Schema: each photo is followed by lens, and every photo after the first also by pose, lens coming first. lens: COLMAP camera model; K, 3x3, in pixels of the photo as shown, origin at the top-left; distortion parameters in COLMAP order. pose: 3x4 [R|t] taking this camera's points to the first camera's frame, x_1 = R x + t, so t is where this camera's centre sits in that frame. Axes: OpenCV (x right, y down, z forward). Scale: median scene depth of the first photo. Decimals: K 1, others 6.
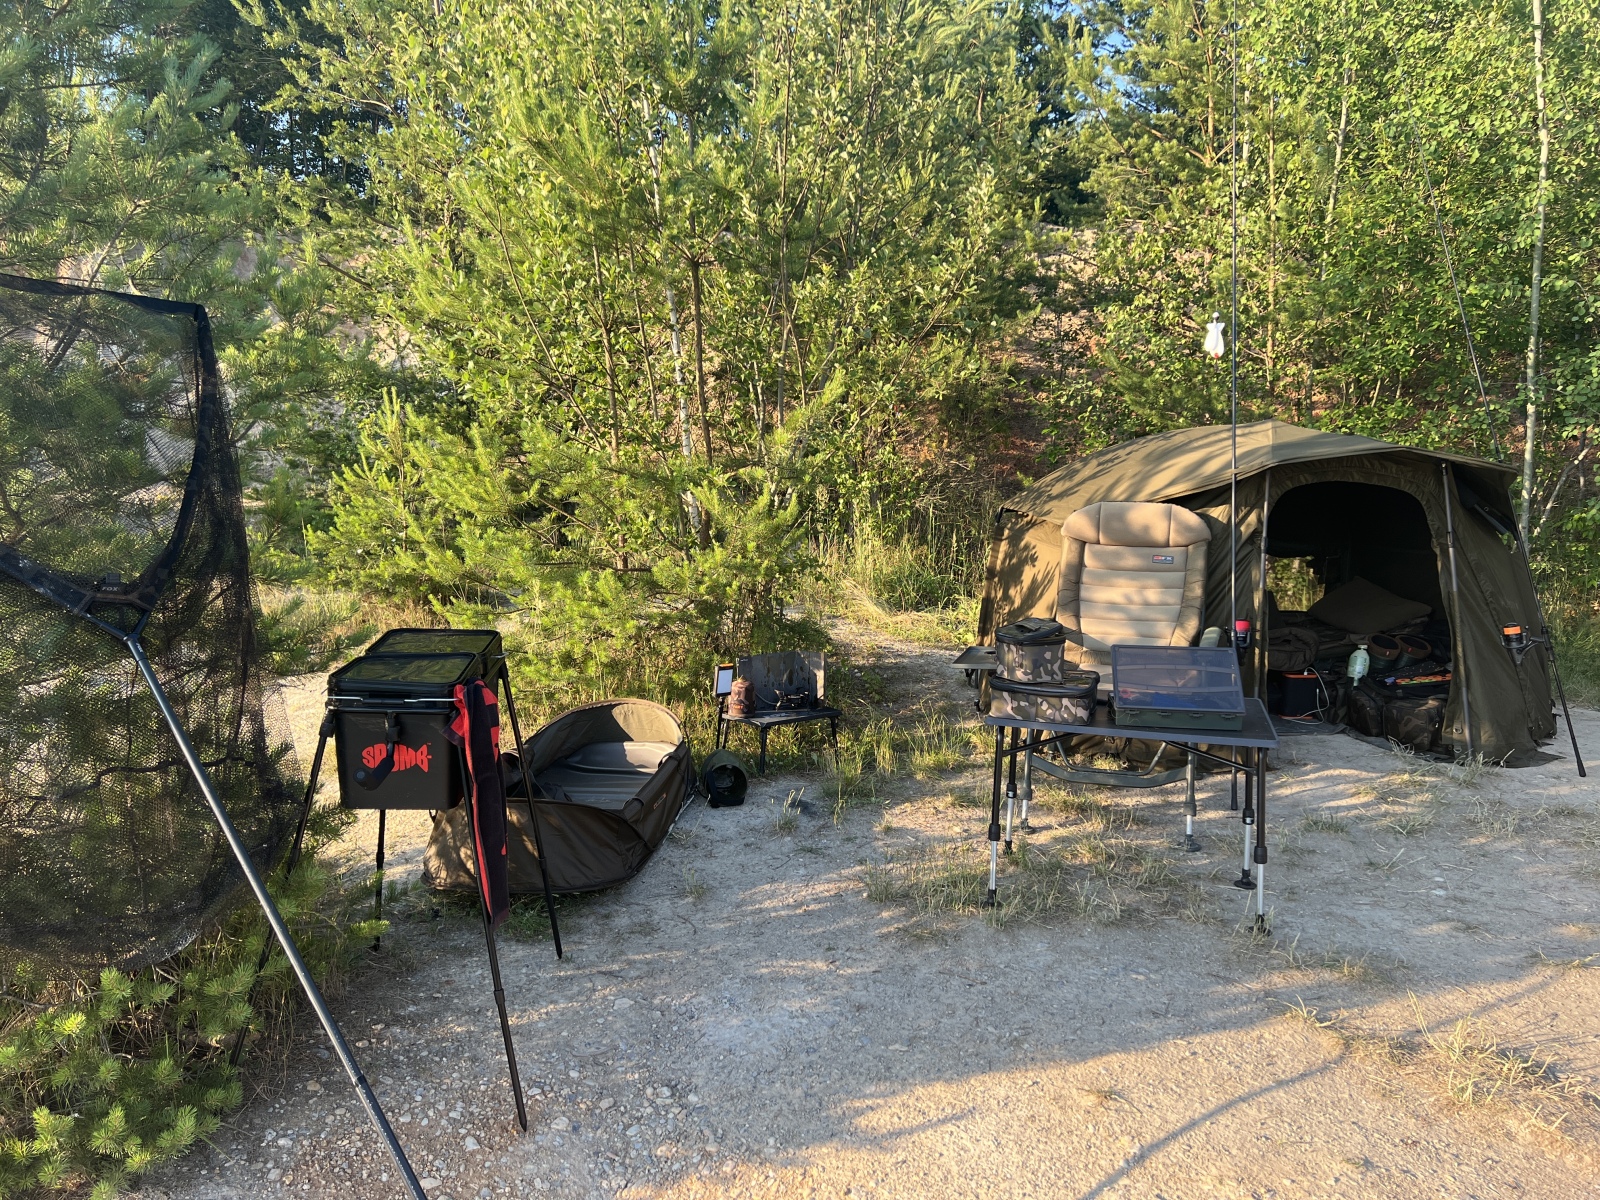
lens RADIAL K [[1188.0, 0, 794.4], [0, 1188.0, 603.1], [0, 0, 1]] dist [0.040036, -0.050496]
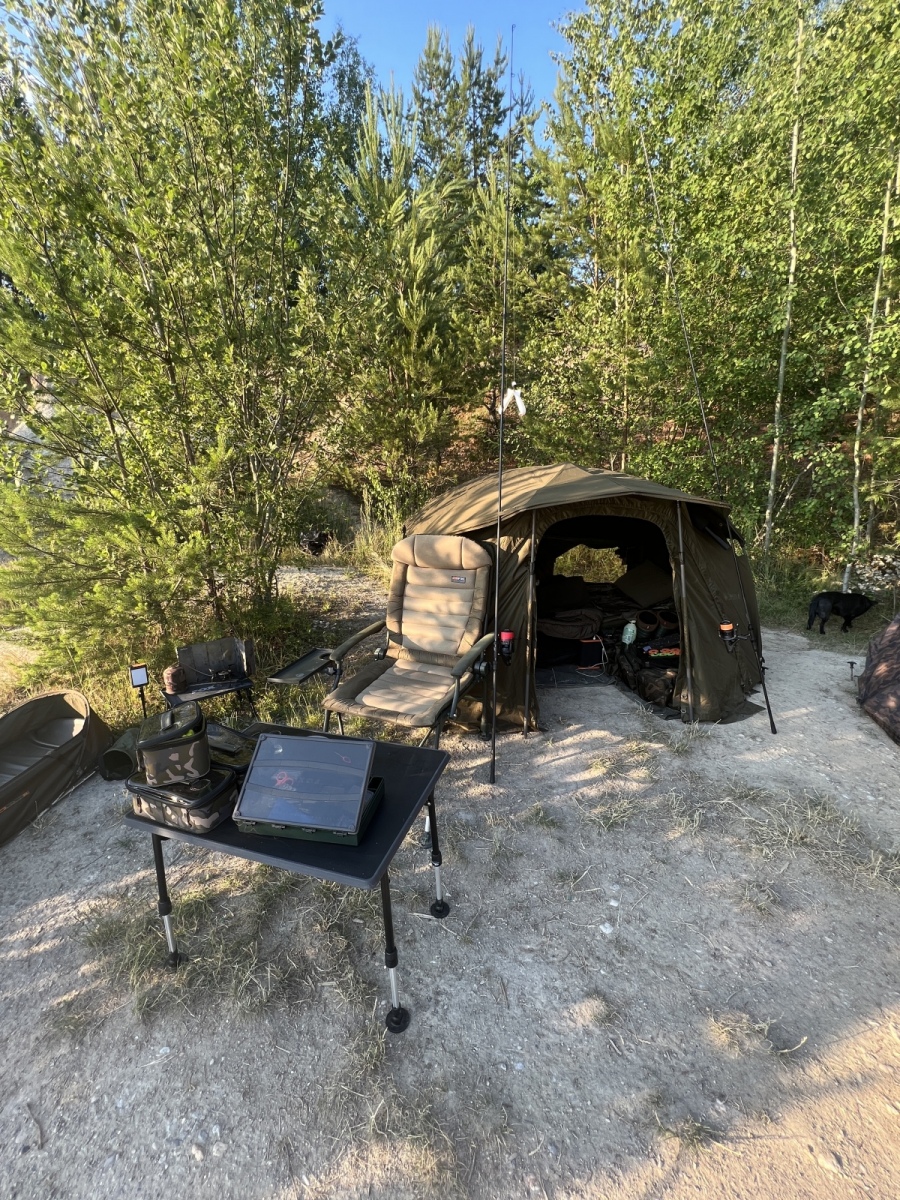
lens RADIAL K [[509.6, 0, 451.6], [0, 509.6, 599.7], [0, 0, 1]] dist [-0.008420, 0.000368]
pose [[0.998924, -0.022557, -0.040515, 0.315778], [0.028109, 0.989447, 0.142145, -0.091964], [0.036881, -0.143130, 0.989016, 0.434539]]
